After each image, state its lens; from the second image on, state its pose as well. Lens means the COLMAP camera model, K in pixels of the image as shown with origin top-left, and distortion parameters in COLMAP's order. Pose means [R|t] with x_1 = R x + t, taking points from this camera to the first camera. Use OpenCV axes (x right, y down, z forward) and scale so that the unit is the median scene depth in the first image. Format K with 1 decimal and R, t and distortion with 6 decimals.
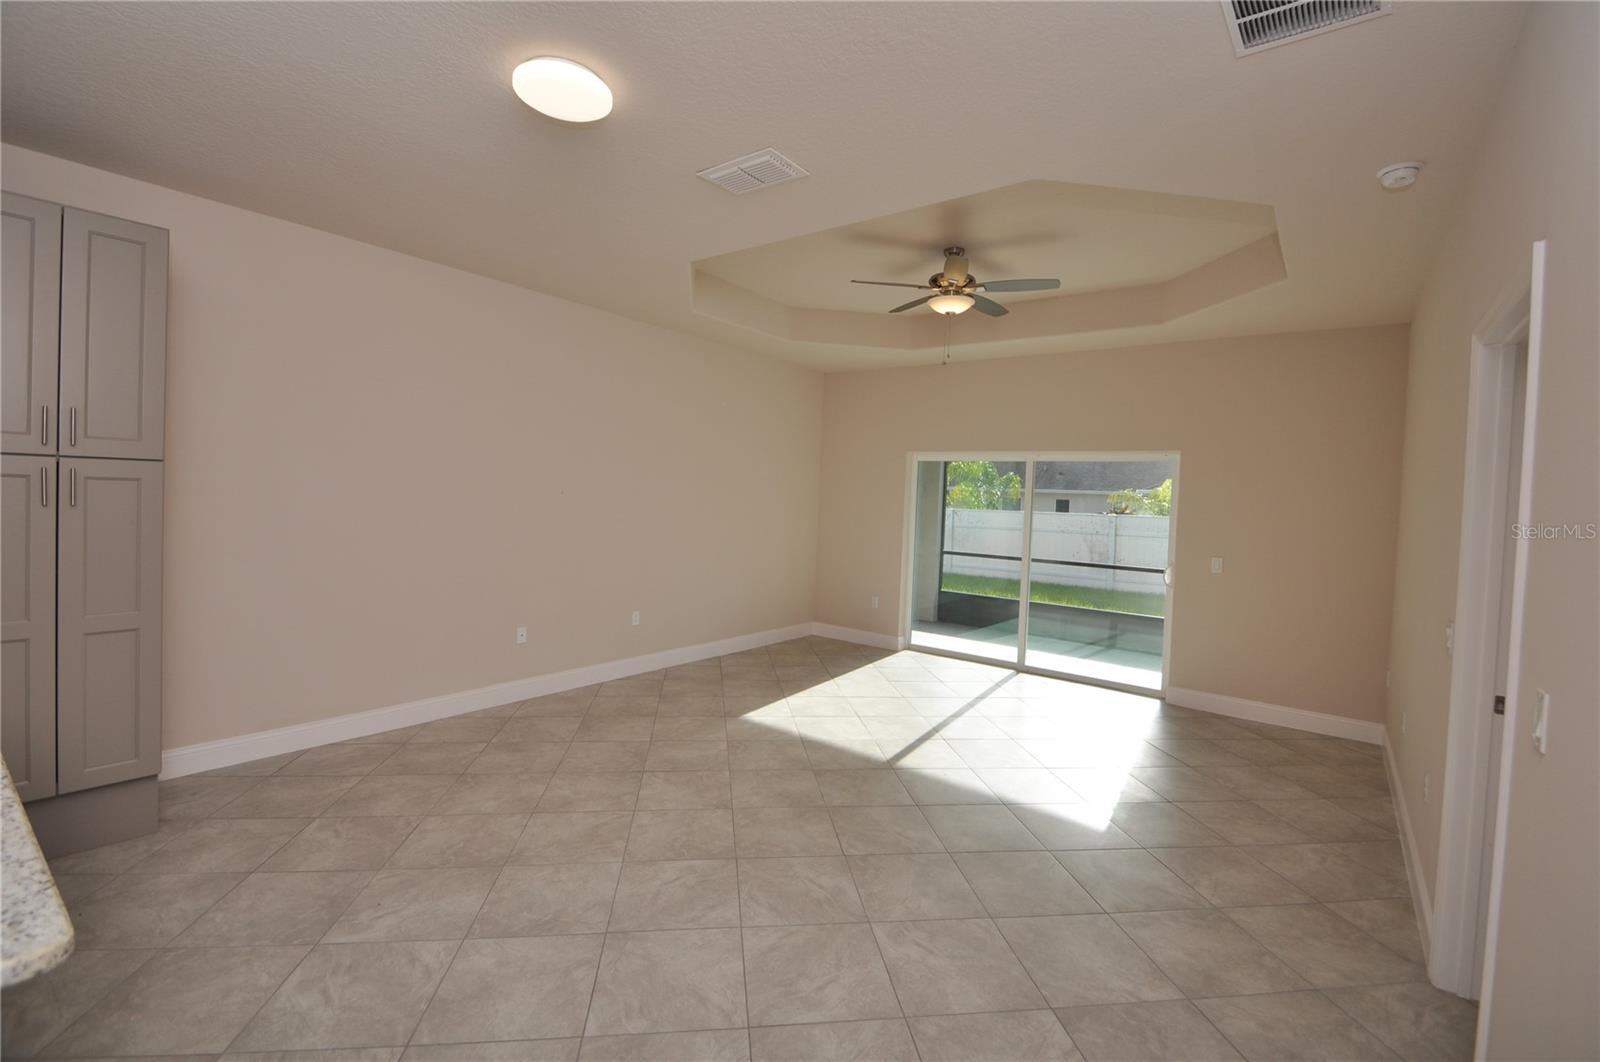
lens RADIAL K [[705.0, 0, 809.0], [0, 705.0, 525.9], [0, 0, 1]] dist [0.011095, -0.012193]
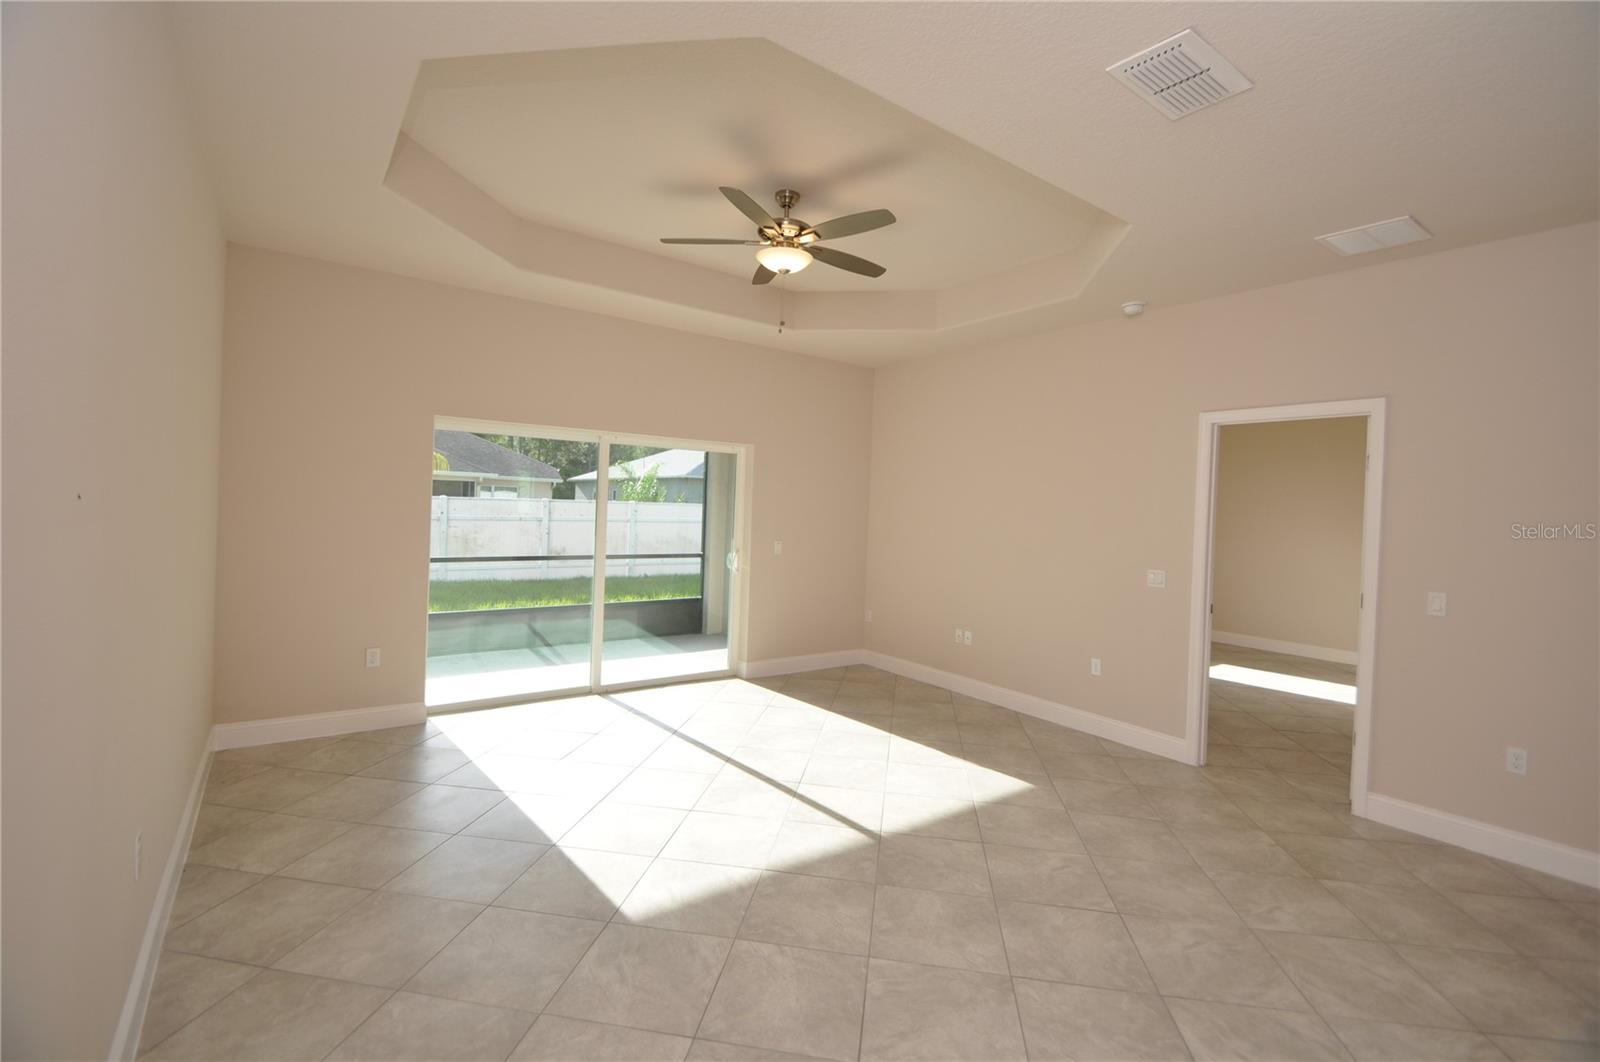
lens RADIAL K [[705.0, 0, 821.8], [0, 705.0, 491.9], [0, 0, 1]] dist [0.011095, -0.012193]
pose [[0.277450, -0.016203, 0.960604, -0.471985], [0.015862, 0.999799, 0.012283, -0.041206], [-0.960609, 0.011829, 0.277651, 0.582346]]
